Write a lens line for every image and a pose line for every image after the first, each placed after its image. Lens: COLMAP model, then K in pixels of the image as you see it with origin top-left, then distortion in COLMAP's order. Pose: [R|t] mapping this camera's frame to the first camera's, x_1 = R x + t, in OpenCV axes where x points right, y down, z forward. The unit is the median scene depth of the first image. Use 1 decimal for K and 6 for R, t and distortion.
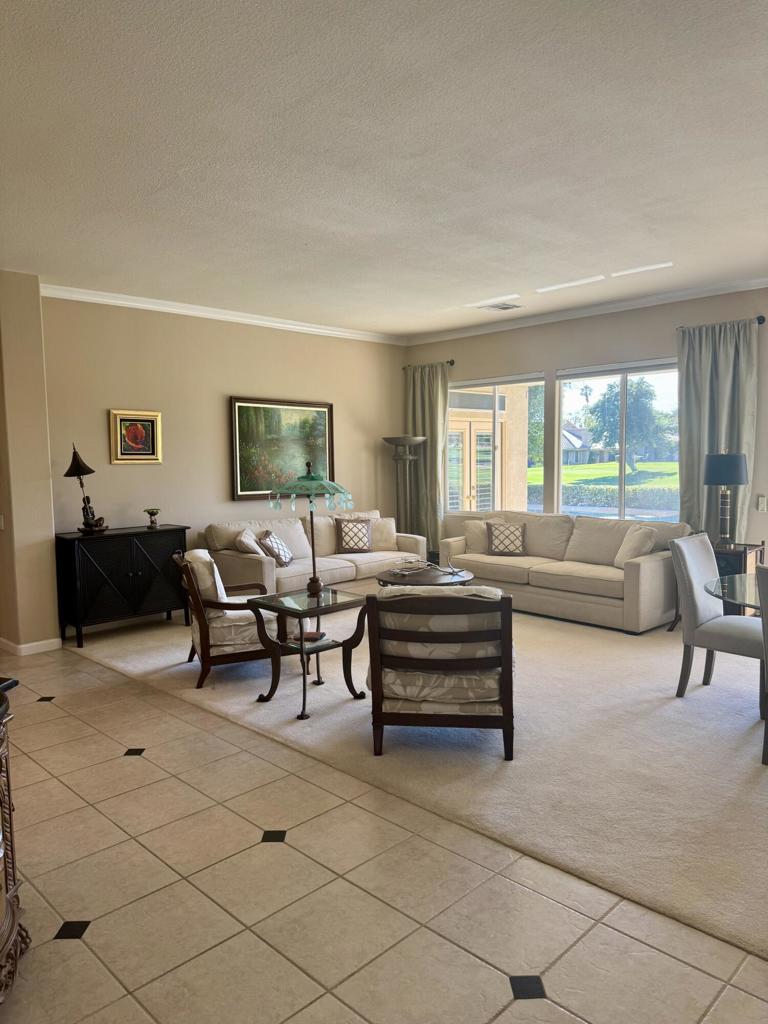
lens RADIAL K [[734.8, 0, 402.9], [0, 734.8, 513.7], [0, 0, 1]] dist [0.081056, -0.063440]
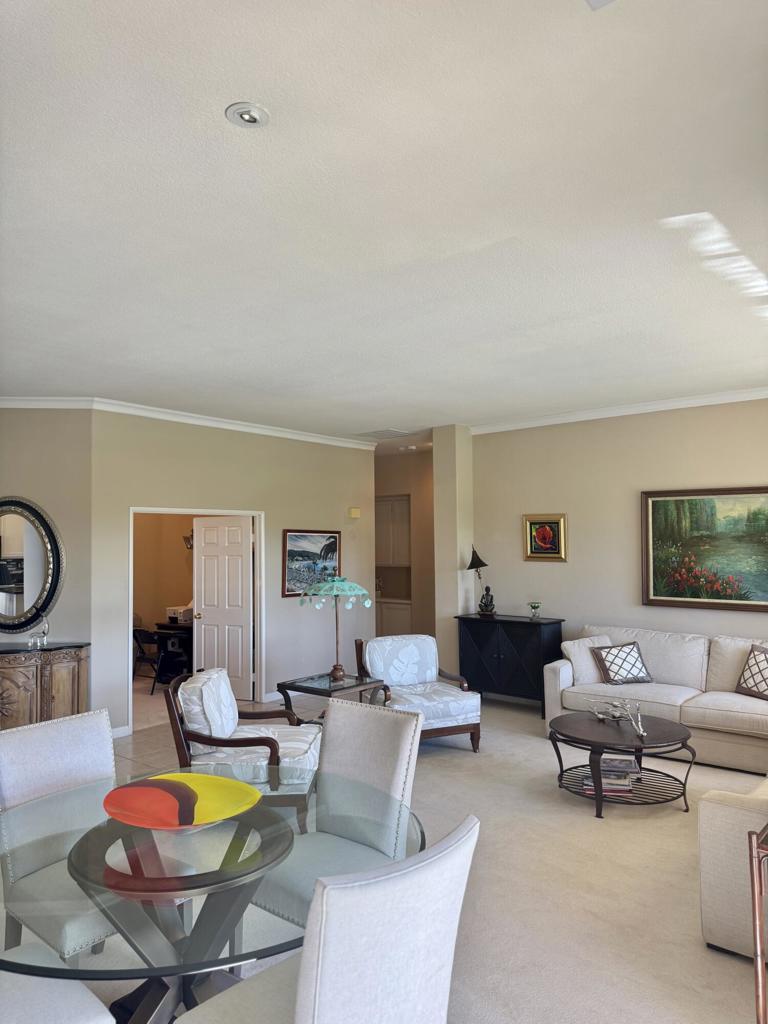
lens RADIAL K [[708.2, 0, 360.9], [0, 708.2, 523.0], [0, 0, 1]] dist [0.005682, -0.021018]
pose [[0.035609, -0.011972, -0.999294, 0.717412], [-0.068432, 0.997552, -0.014389, -0.092617], [0.997020, 0.068896, 0.034703, 0.695075]]
